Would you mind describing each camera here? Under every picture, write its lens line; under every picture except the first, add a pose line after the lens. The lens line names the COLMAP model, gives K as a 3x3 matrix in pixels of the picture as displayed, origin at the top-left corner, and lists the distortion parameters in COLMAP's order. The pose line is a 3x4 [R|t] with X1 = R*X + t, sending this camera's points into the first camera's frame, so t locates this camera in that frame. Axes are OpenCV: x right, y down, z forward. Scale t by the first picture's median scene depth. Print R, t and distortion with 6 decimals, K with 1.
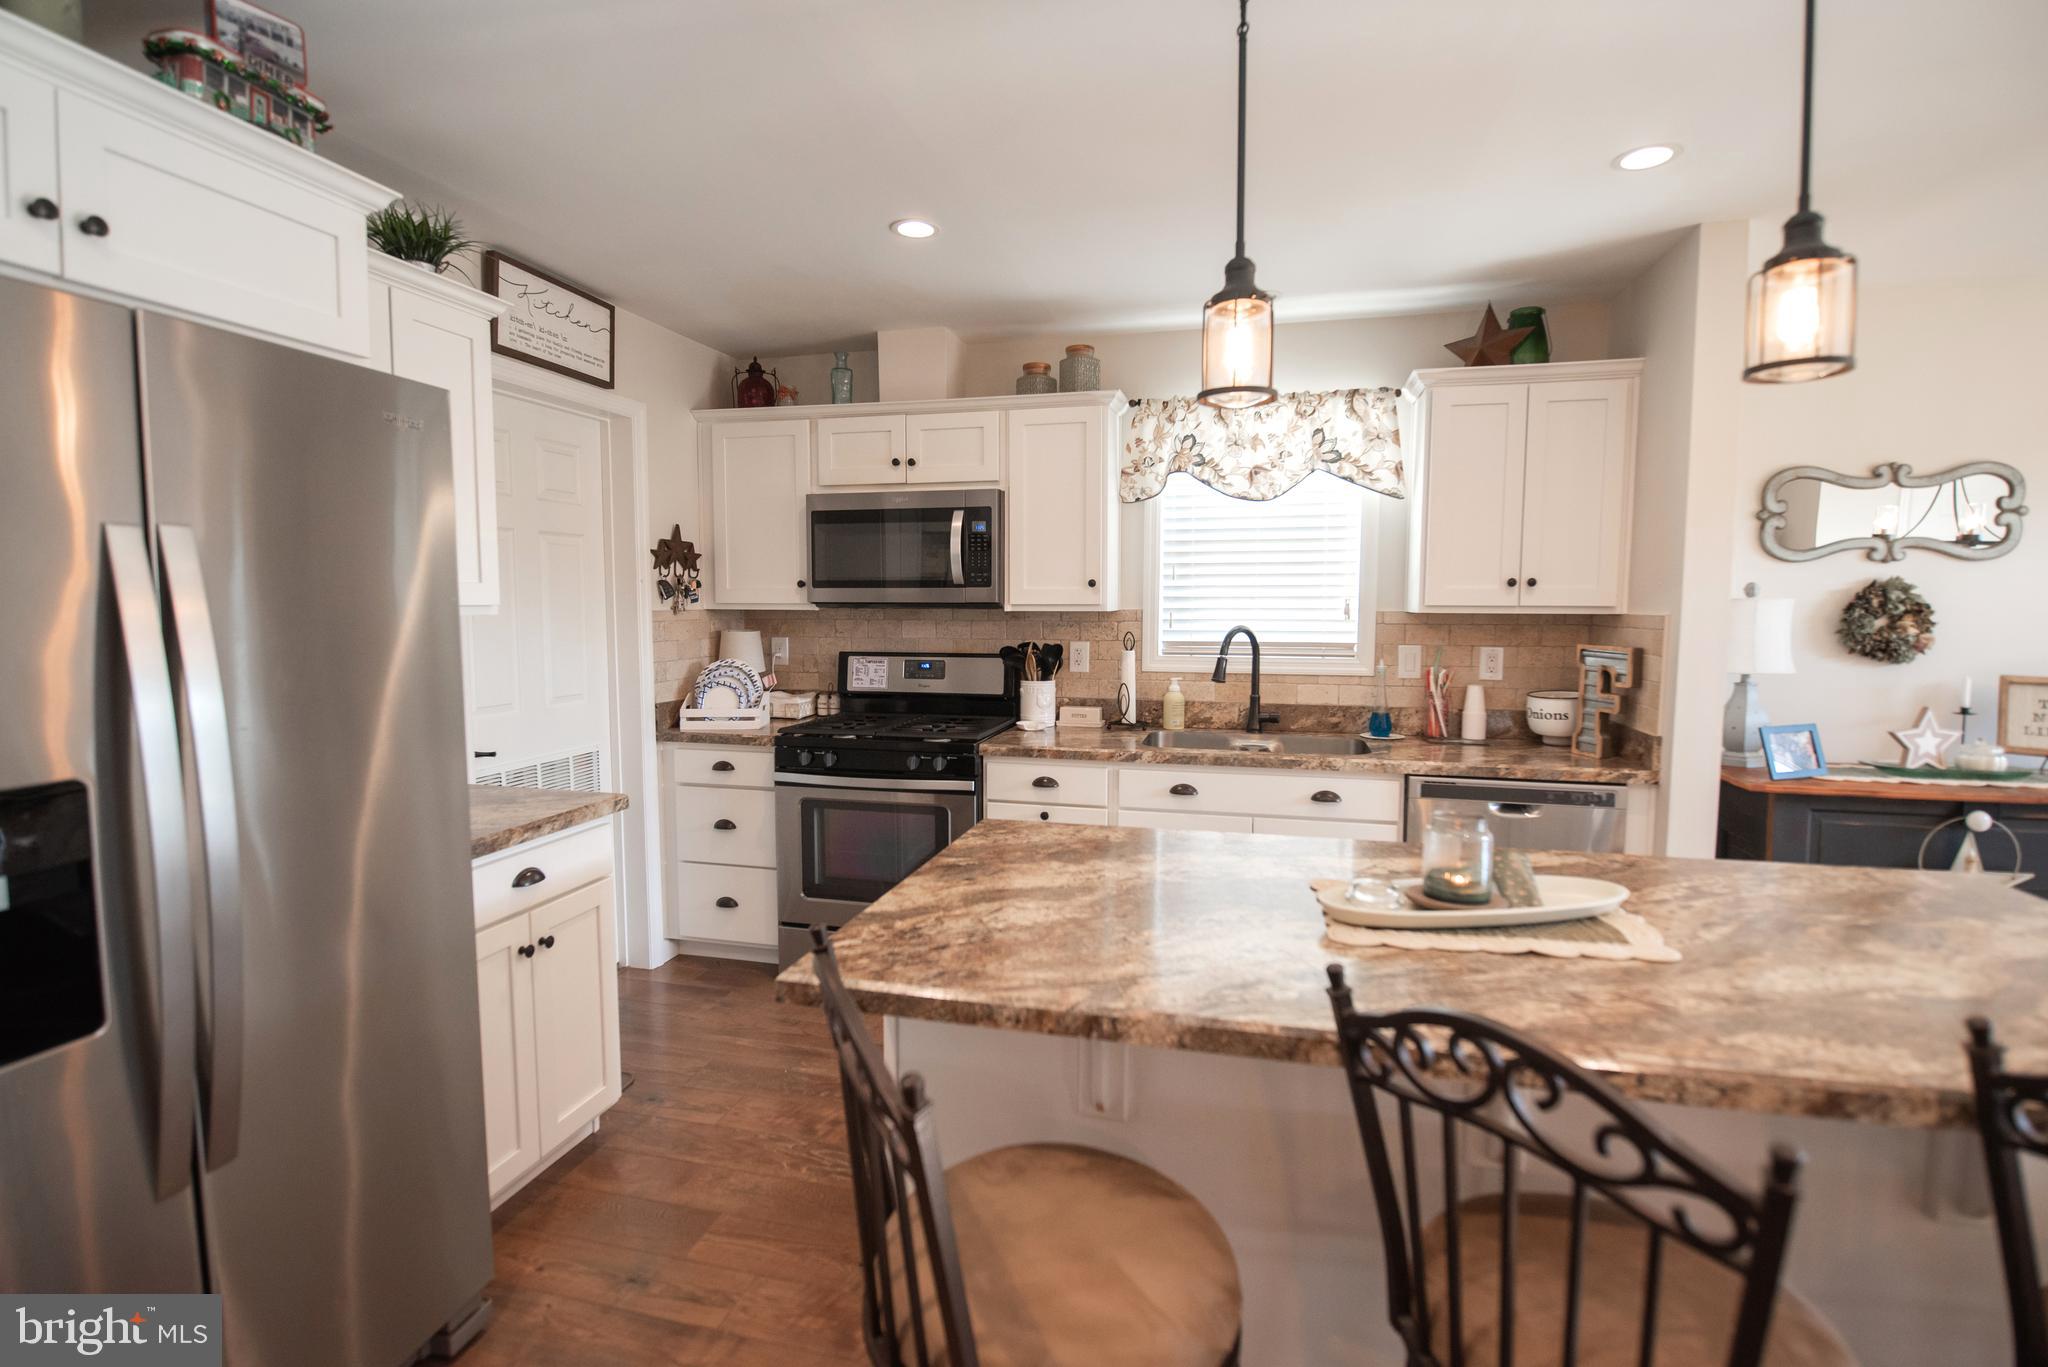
lens RADIAL K [[936.1, 0, 1012.6], [0, 936.1, 676.6], [0, 0, 1]] dist [-0.007601, -0.007656]
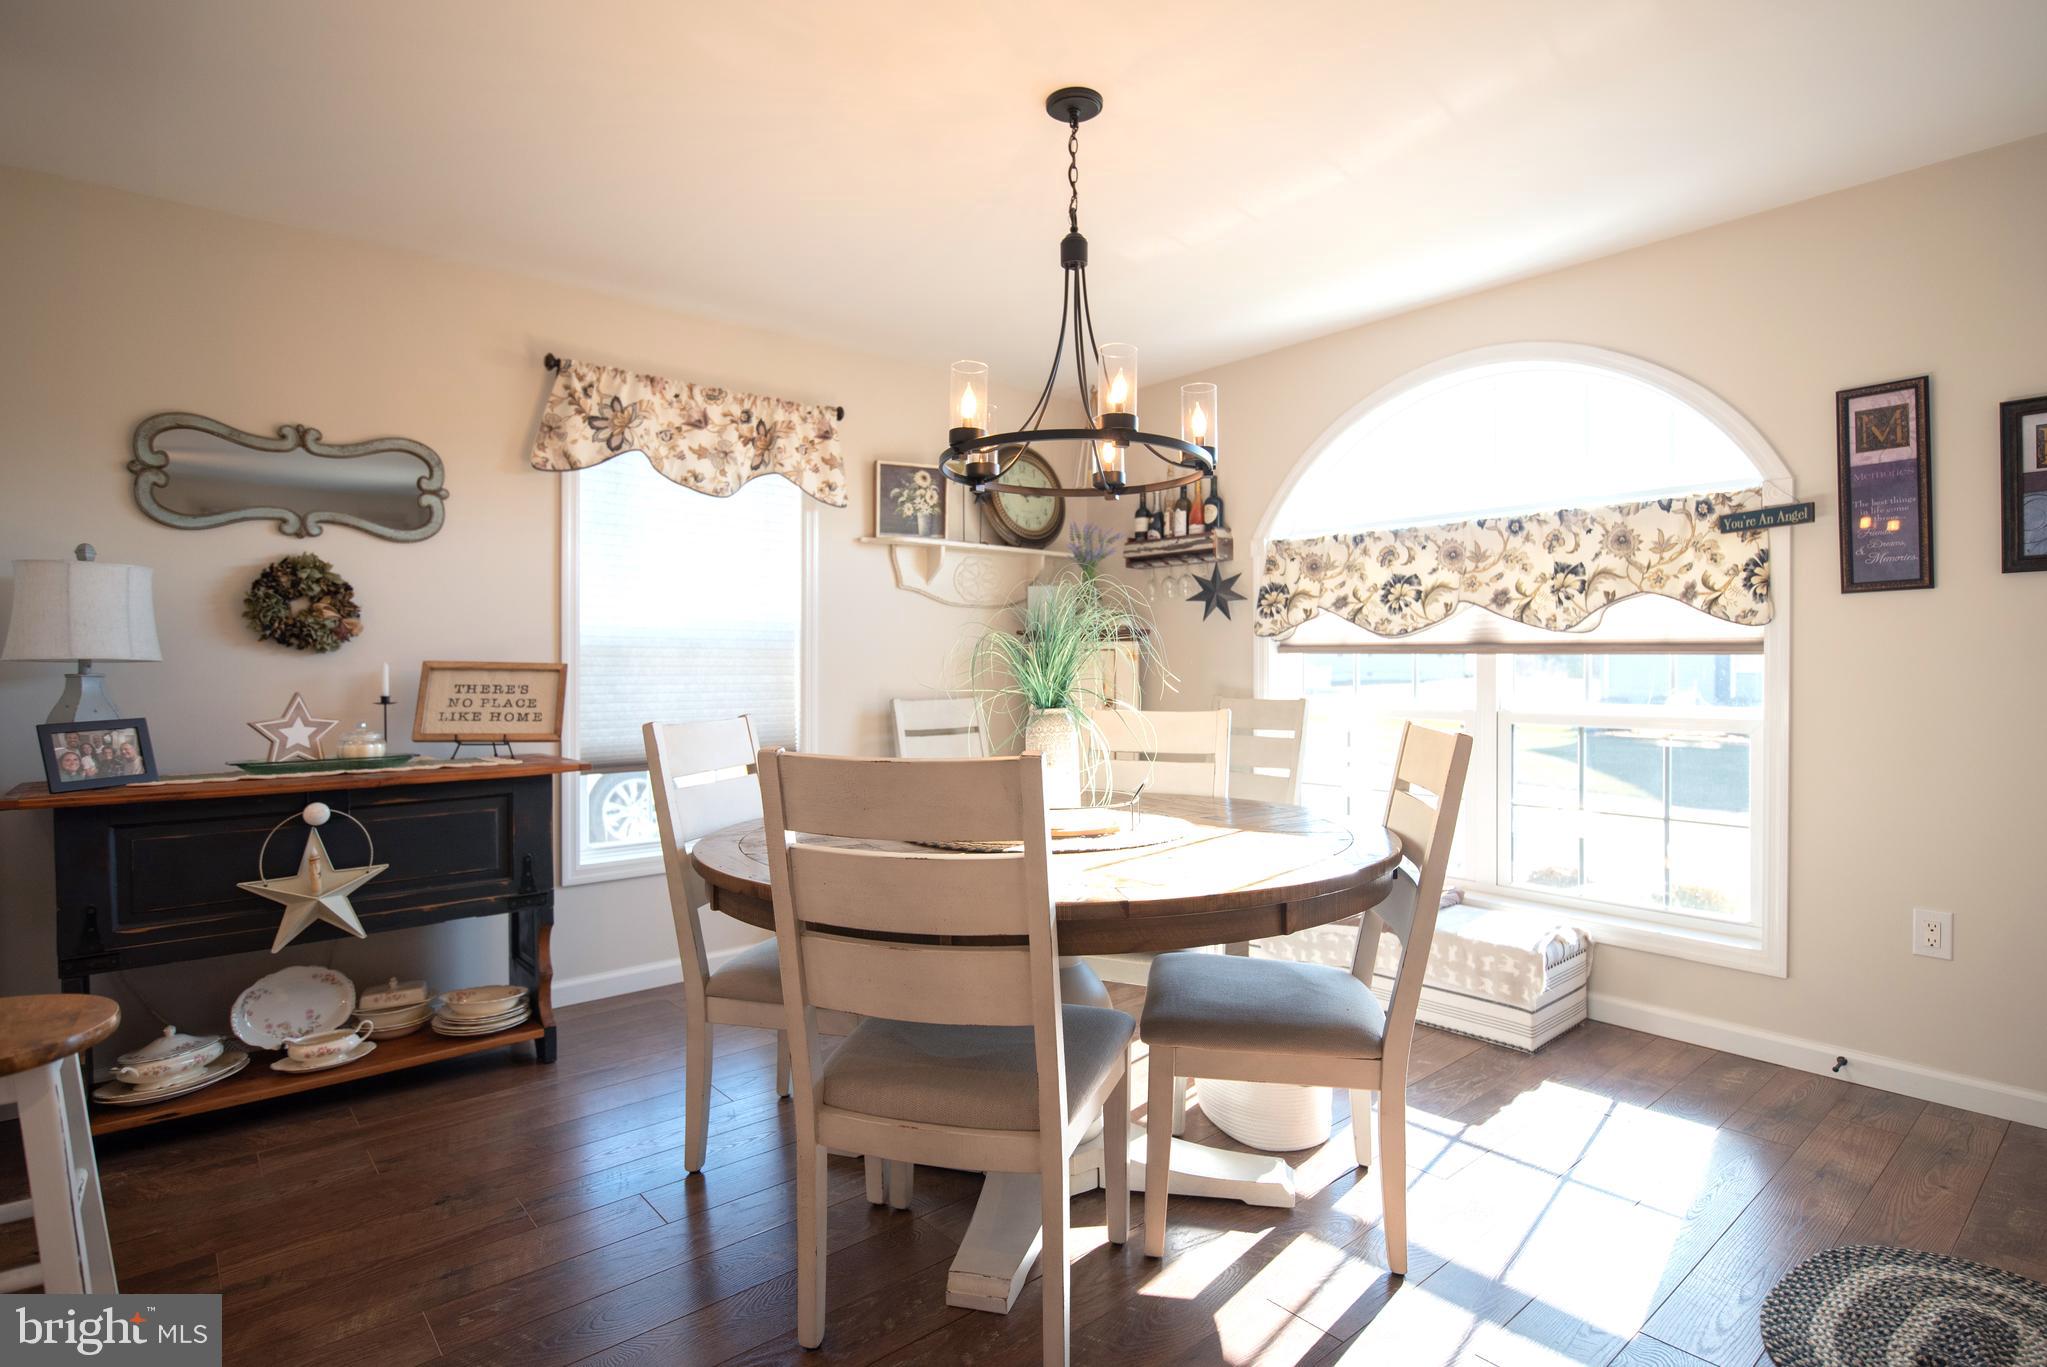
lens RADIAL K [[1030.6, 0, 1016.2], [0, 1030.6, 671.1], [0, 0, 1]] dist [-0.002654, -0.008618]
pose [[0.574499, -0.006356, 0.818481, 0.488718], [0.069822, 0.996705, -0.041268, 0.083796], [-0.815522, 0.080857, 0.573050, -0.098100]]
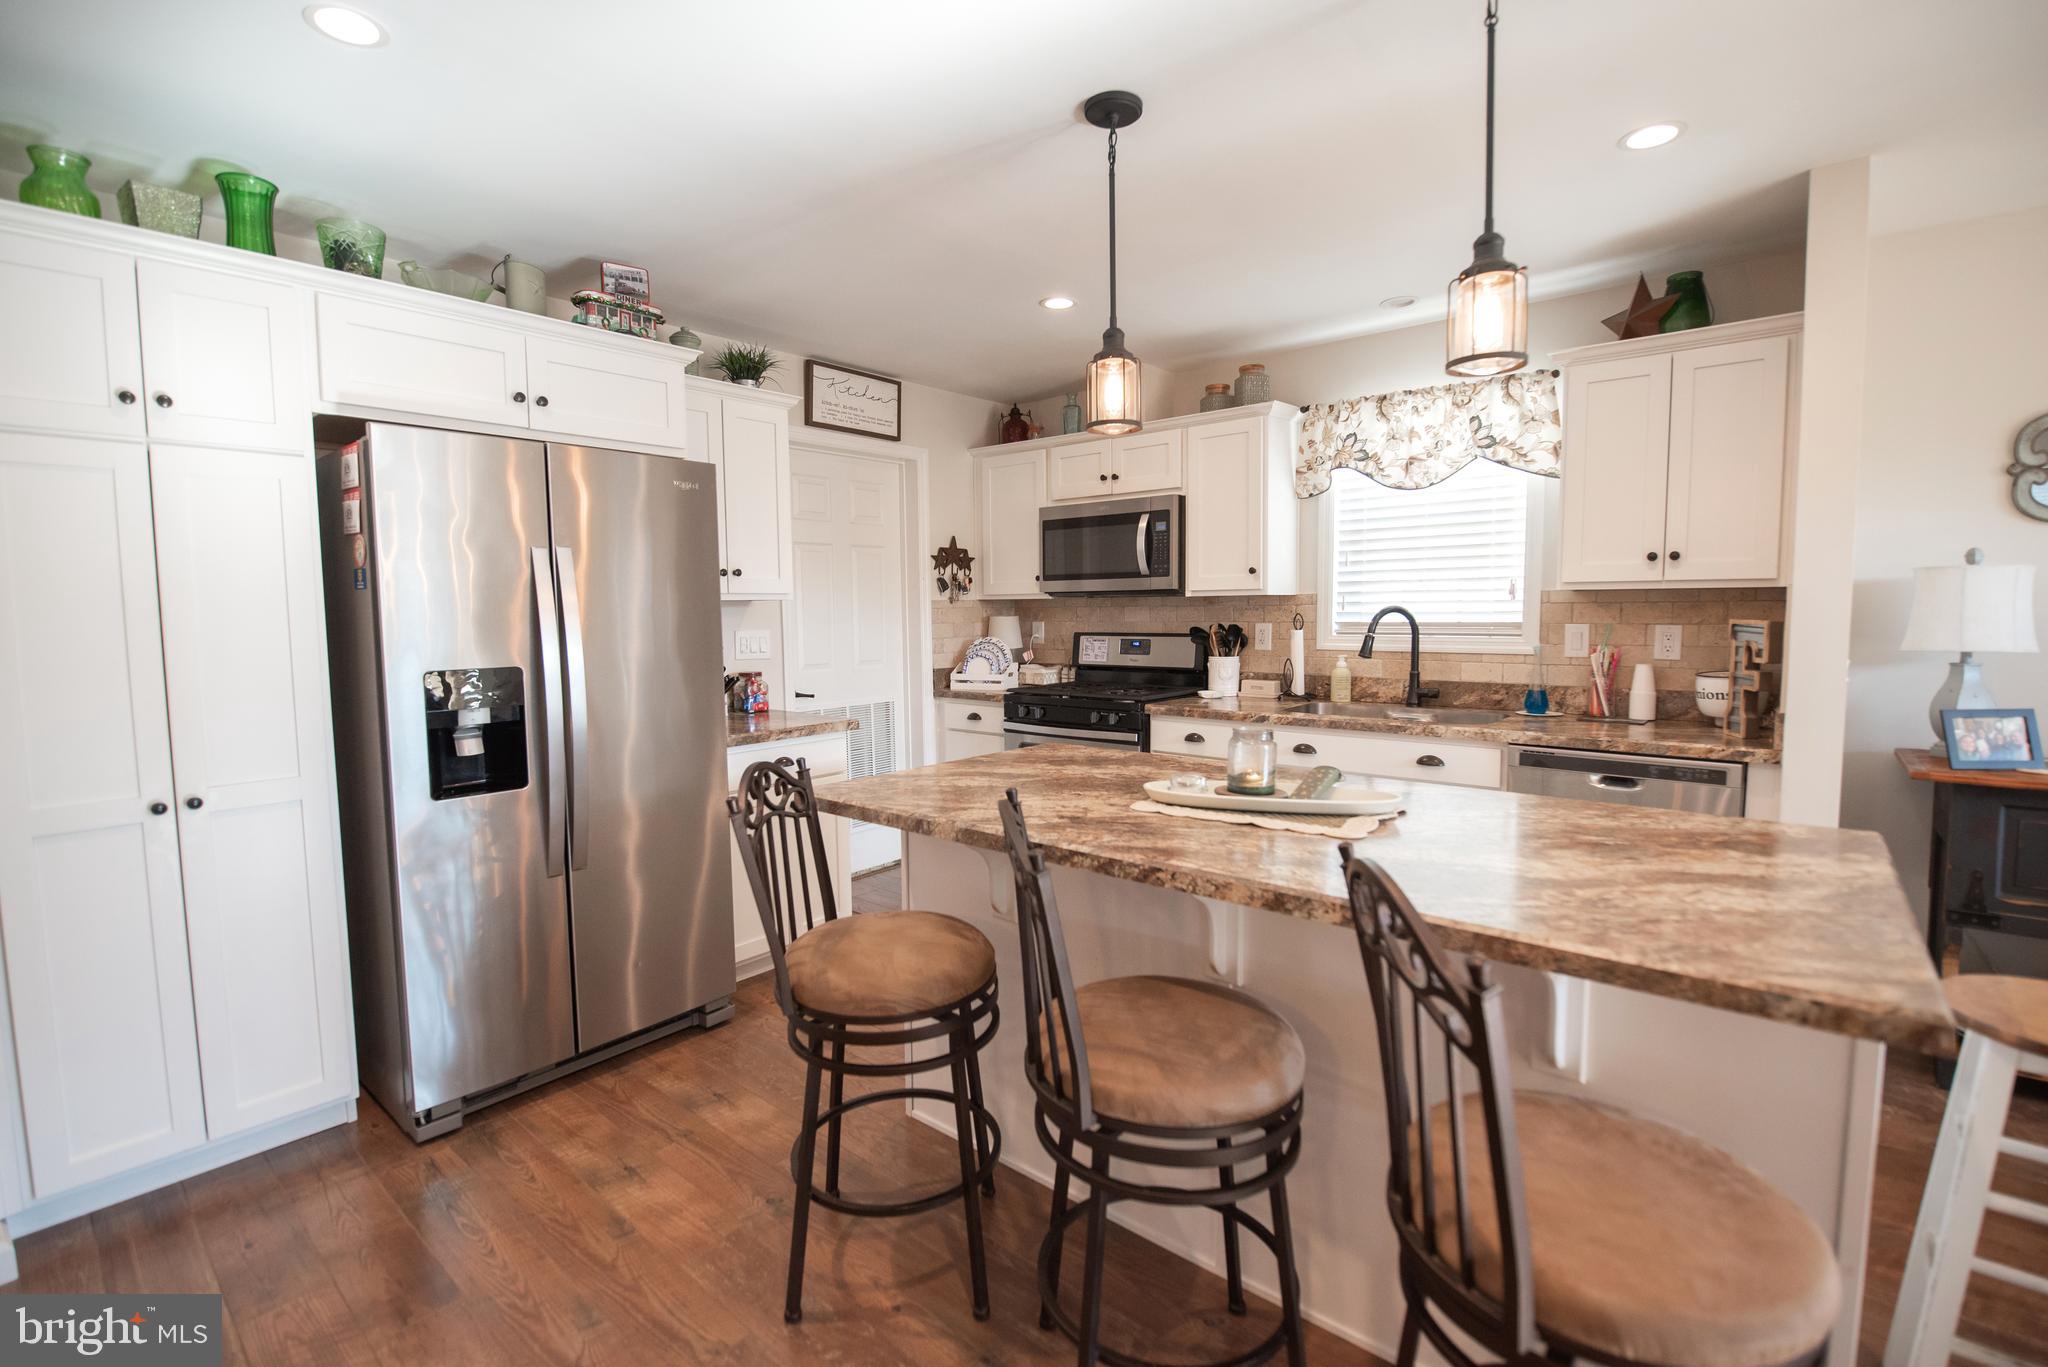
lens RADIAL K [[892.4, 0, 1018.1], [0, 892.4, 679.6], [0, 0, 1]] dist [-0.008562, -0.007203]
pose [[0.898351, 0.024318, -0.438604, 0.315483], [-0.023061, 0.999700, 0.008193, 0.032801], [0.438672, 0.002755, 0.898643, -0.117944]]
